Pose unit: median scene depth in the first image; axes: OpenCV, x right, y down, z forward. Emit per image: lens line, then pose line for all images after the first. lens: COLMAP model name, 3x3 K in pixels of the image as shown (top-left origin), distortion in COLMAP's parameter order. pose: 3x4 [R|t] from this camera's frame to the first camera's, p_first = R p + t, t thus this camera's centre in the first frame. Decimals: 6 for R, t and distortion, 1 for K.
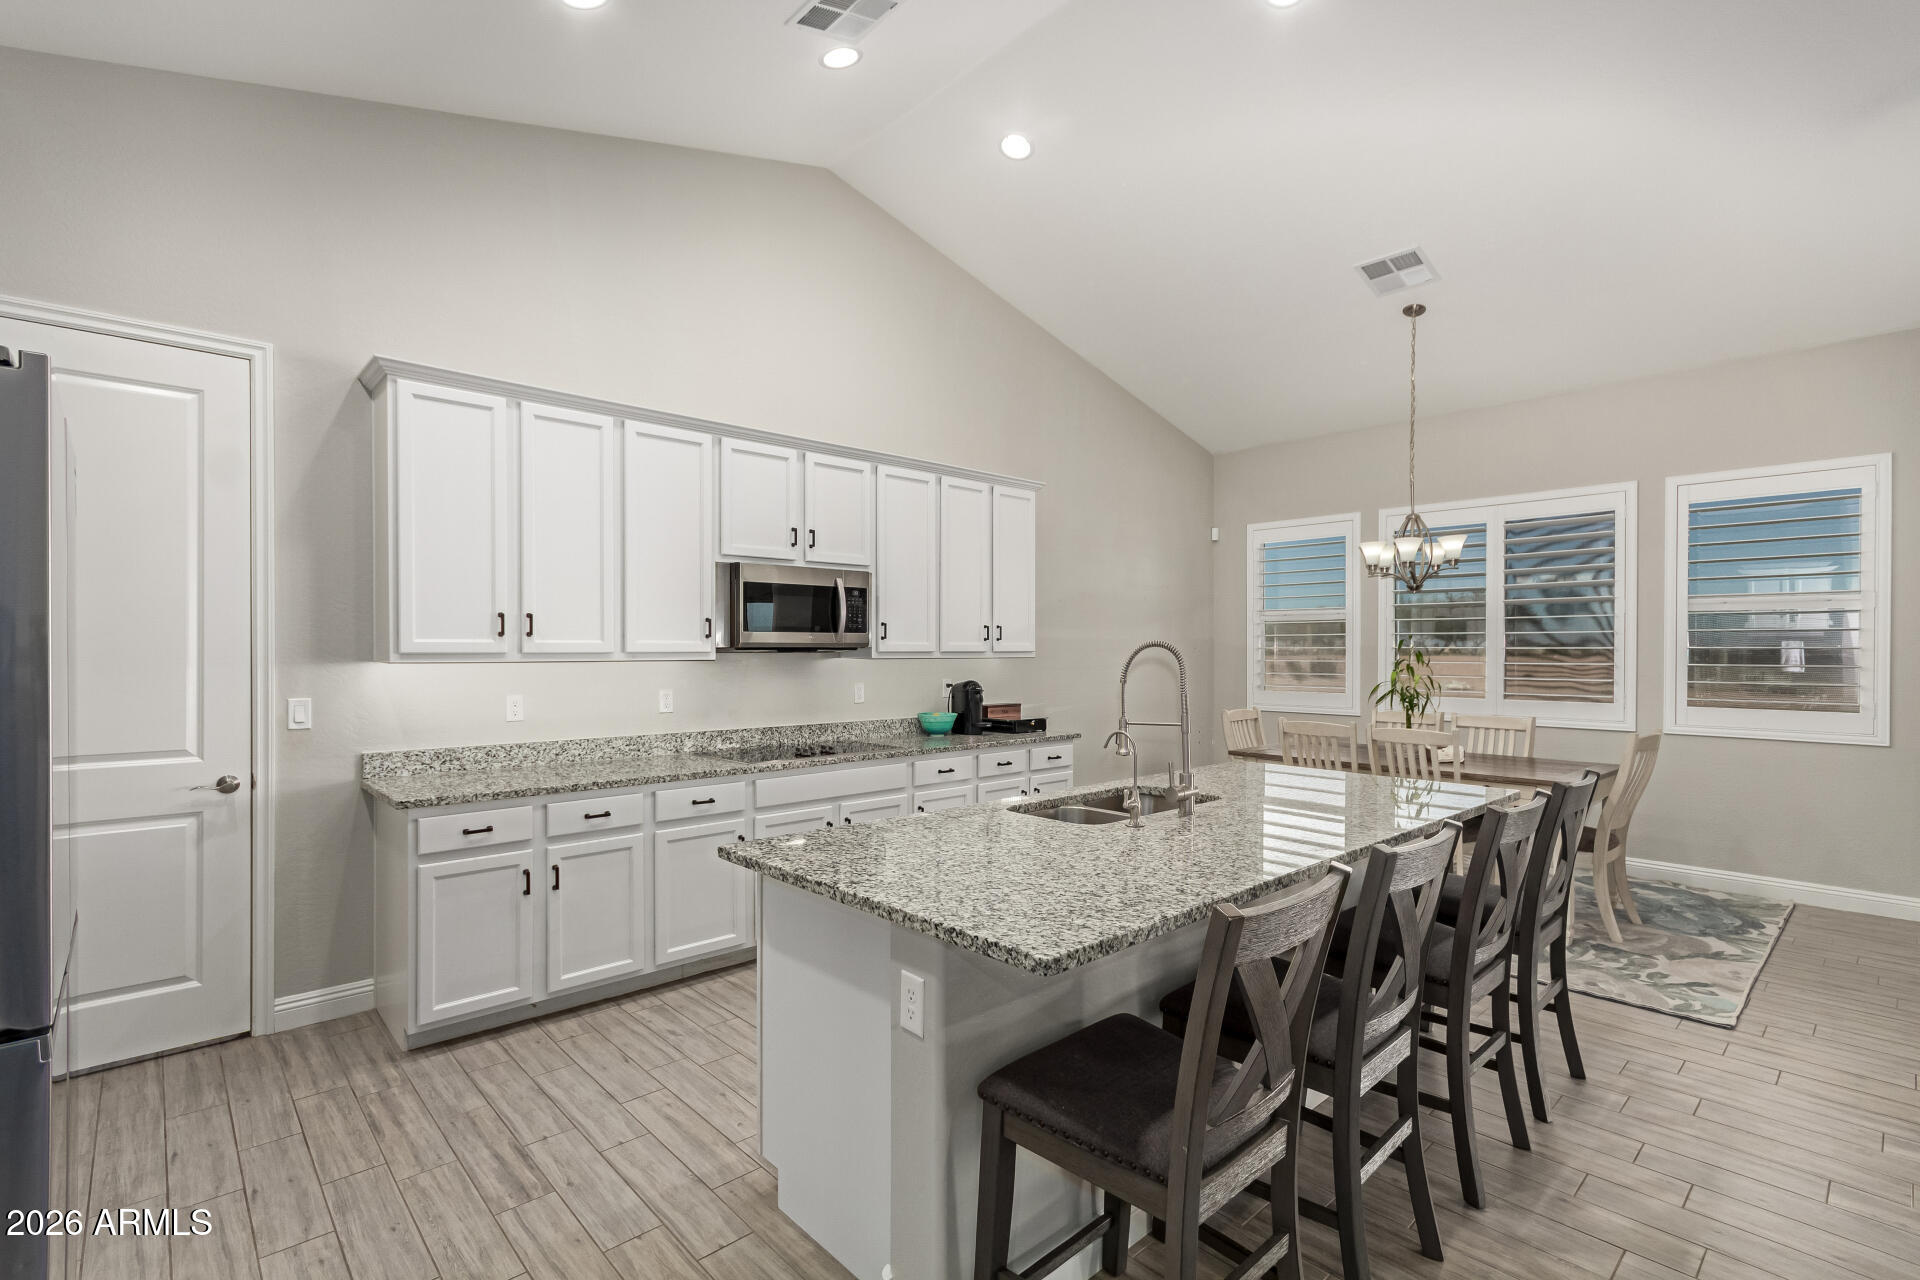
lens RADIAL K [[887.8, 0, 960.5], [0, 887.8, 645.4], [0, 0, 1]] dist [0.004223, 0.001131]
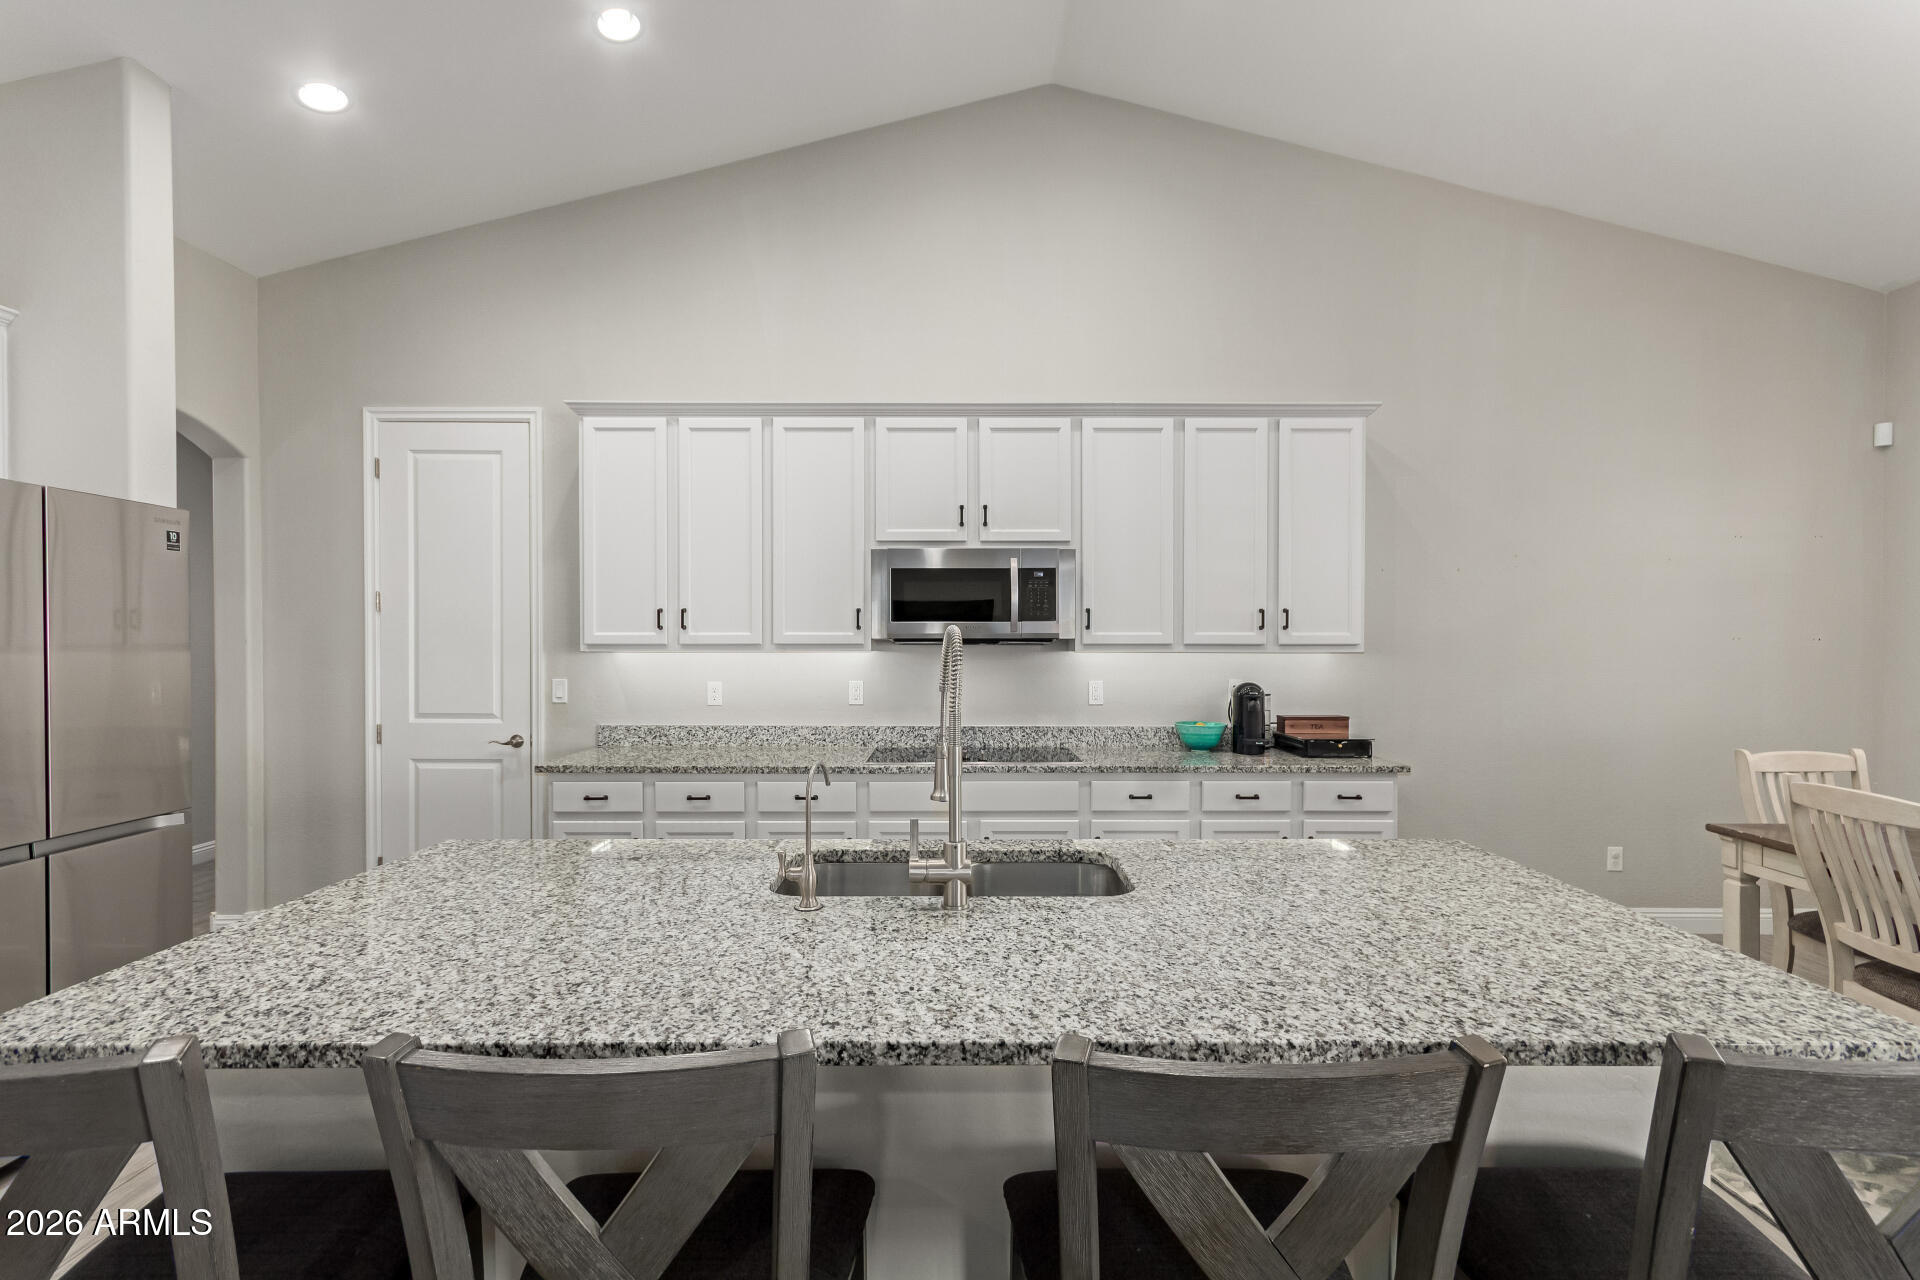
lens RADIAL K [[887.8, 0, 962.3], [0, 887.8, 644.6], [0, 0, 1]] dist [0.004223, 0.001131]
pose [[0.734923, 0.003930, -0.678139, 0.409718], [0.002818, 0.999957, 0.008849, 0.000050], [0.678144, -0.008415, 0.734881, 0.331697]]
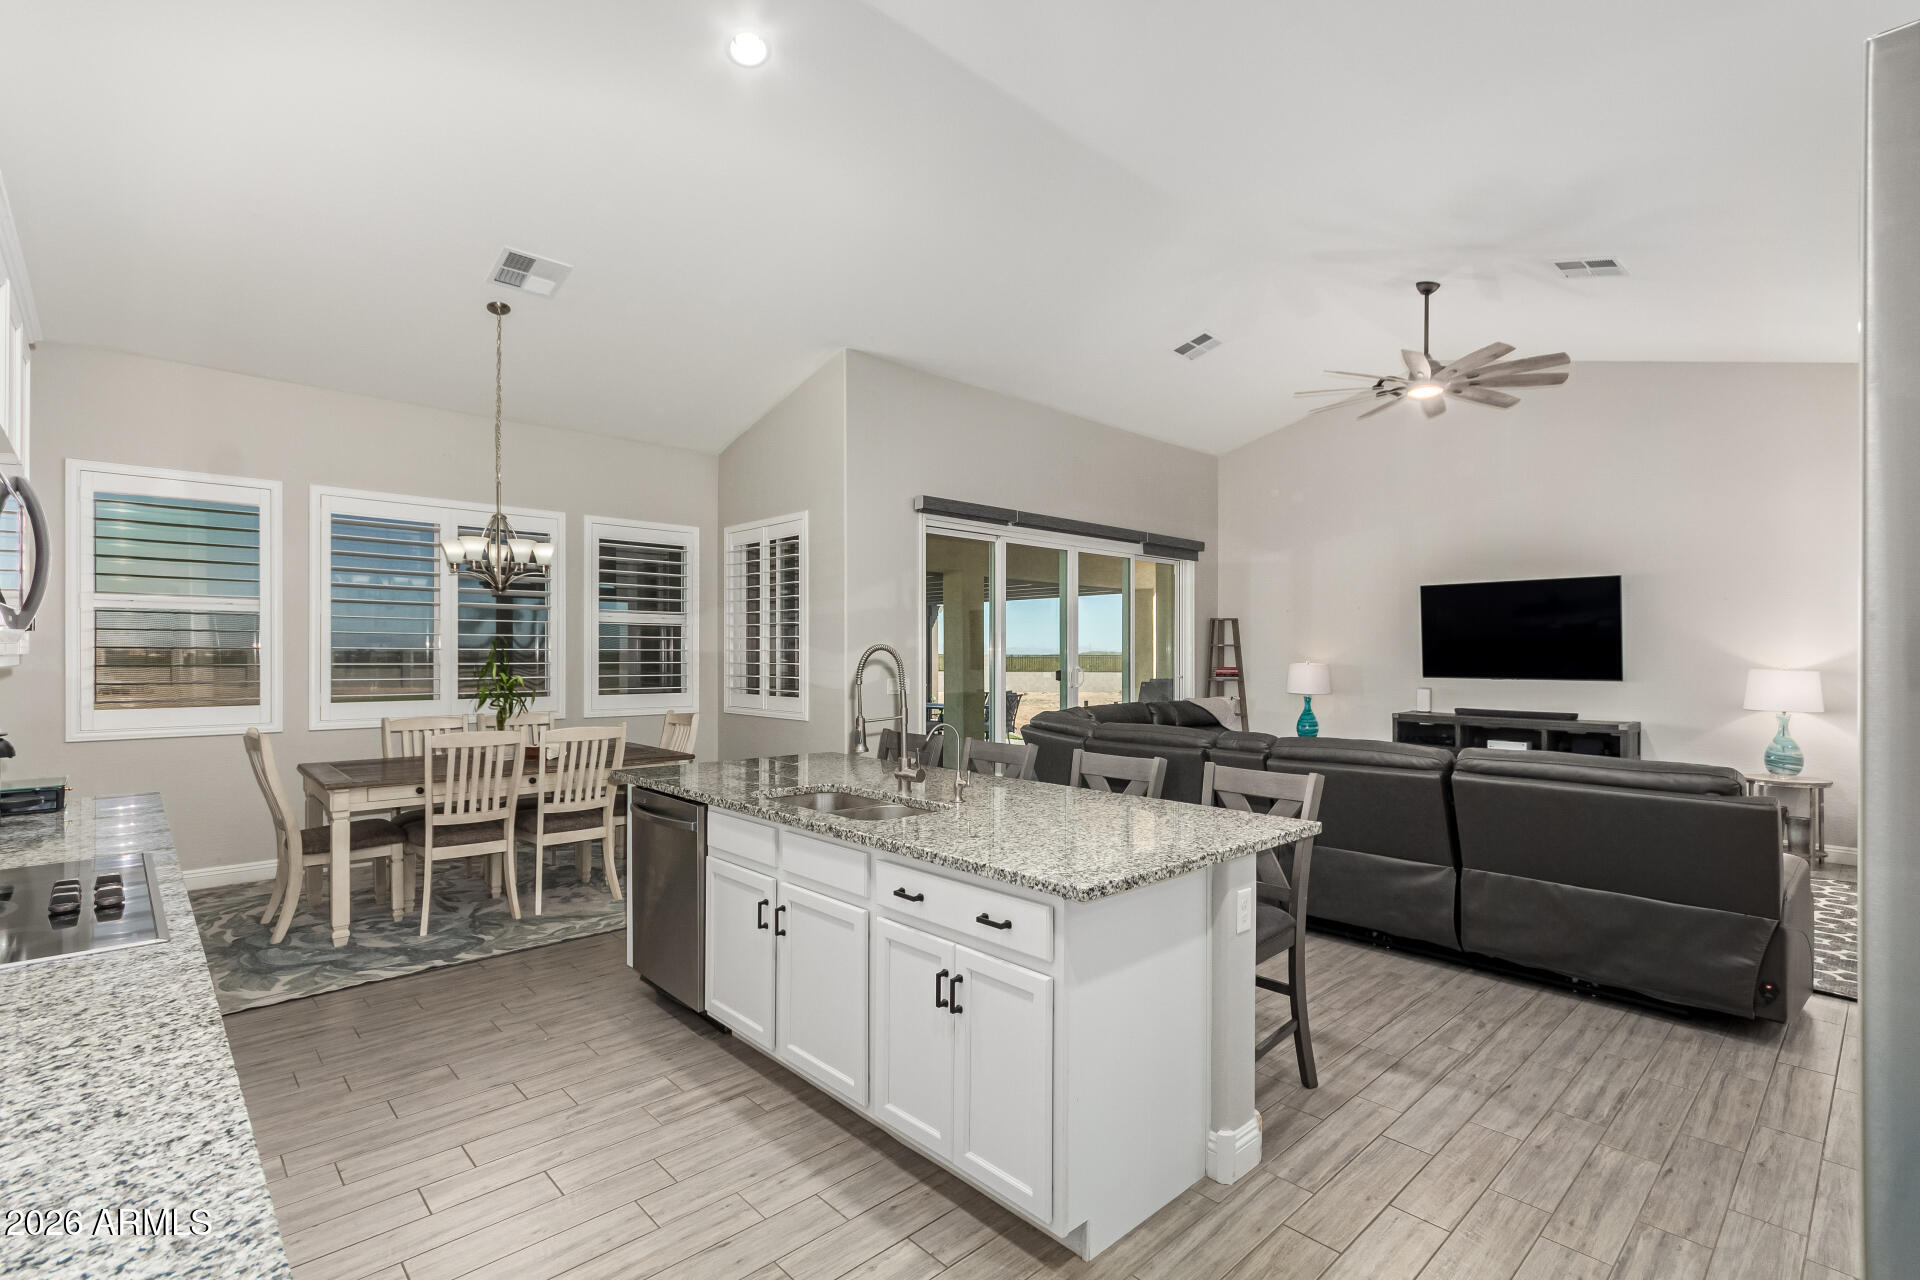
lens RADIAL K [[887.8, 0, 958.7], [0, 887.8, 648.7], [0, 0, 1]] dist [0.004223, 0.001131]
pose [[-0.013611, 0.004487, 0.999897, -1.229773], [-0.008154, 0.999956, -0.004598, 0.006764], [-0.999874, -0.008216, -0.013574, 1.262198]]
